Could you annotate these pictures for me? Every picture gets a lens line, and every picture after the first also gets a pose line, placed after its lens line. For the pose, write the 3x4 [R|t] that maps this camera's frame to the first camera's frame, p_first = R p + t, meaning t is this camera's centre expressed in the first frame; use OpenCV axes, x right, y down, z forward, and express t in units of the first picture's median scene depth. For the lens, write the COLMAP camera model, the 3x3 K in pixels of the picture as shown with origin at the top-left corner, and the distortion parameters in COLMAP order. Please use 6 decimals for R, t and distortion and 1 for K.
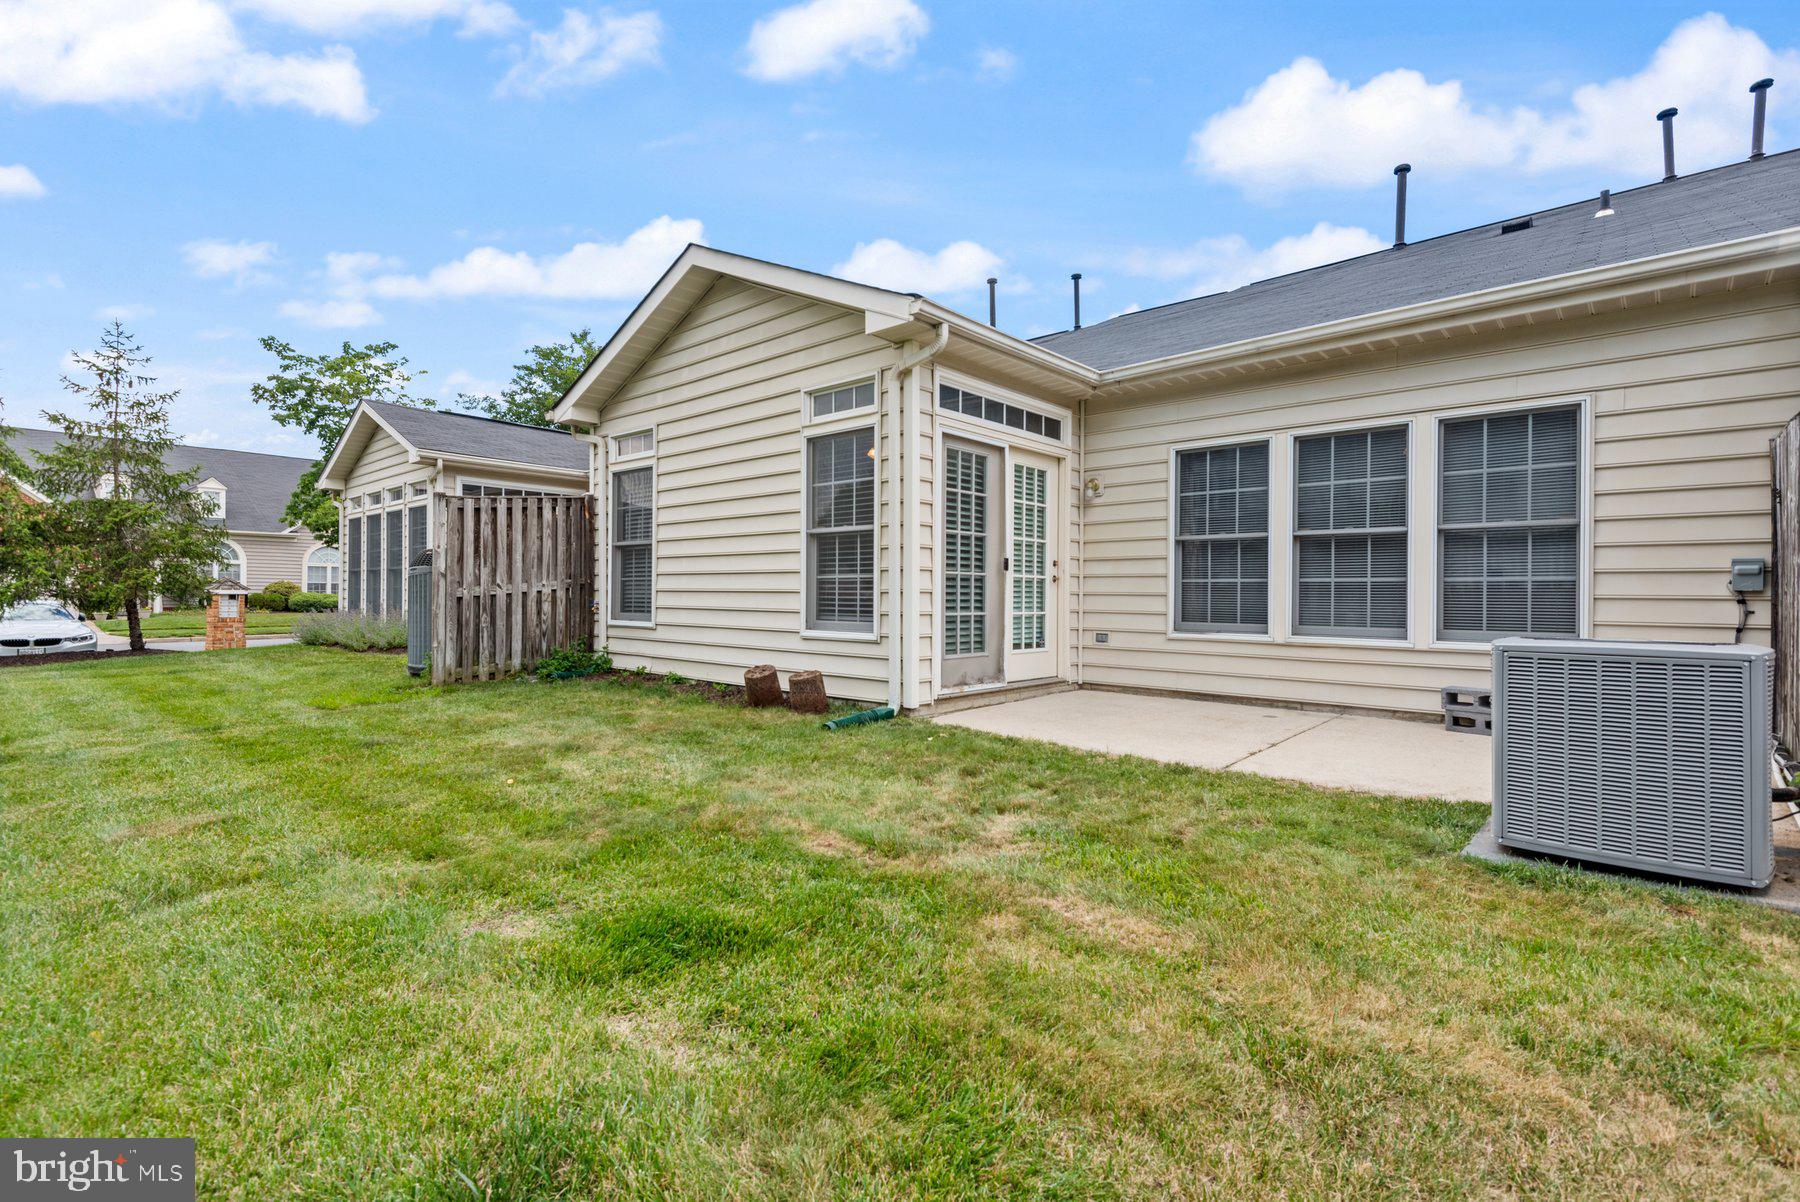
lens RADIAL K [[815.5, 0, 901.0], [0, 815.5, 593.8], [0, 0, 1]] dist [0.043777, -0.023479]
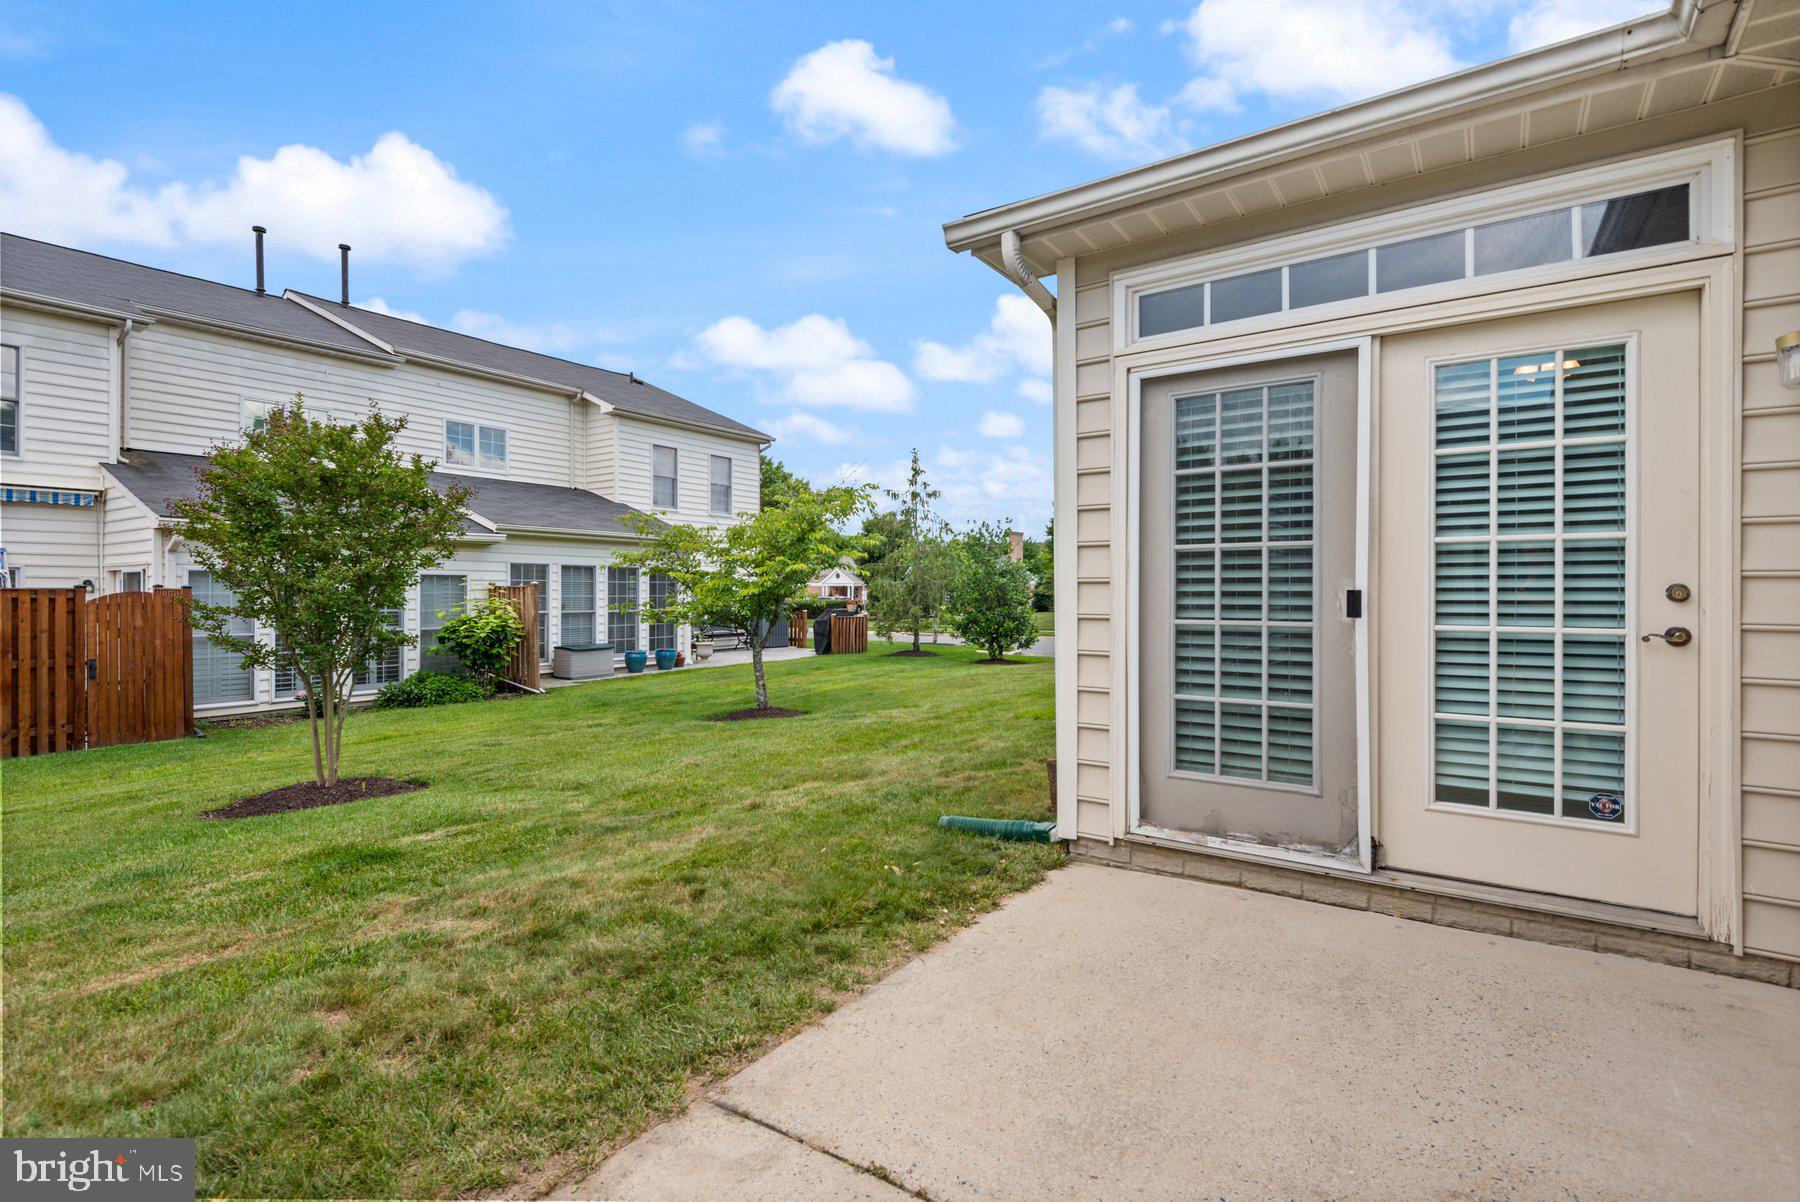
lens RADIAL K [[815.5, 0, 901.0], [0, 815.5, 593.8], [0, 0, 1]] dist [0.043777, -0.023479]
pose [[0.145145, -0.014078, -0.989310, 0.530721], [-0.003351, 0.999886, -0.014720, -0.032499], [0.989405, 0.005452, 0.145081, 0.664099]]
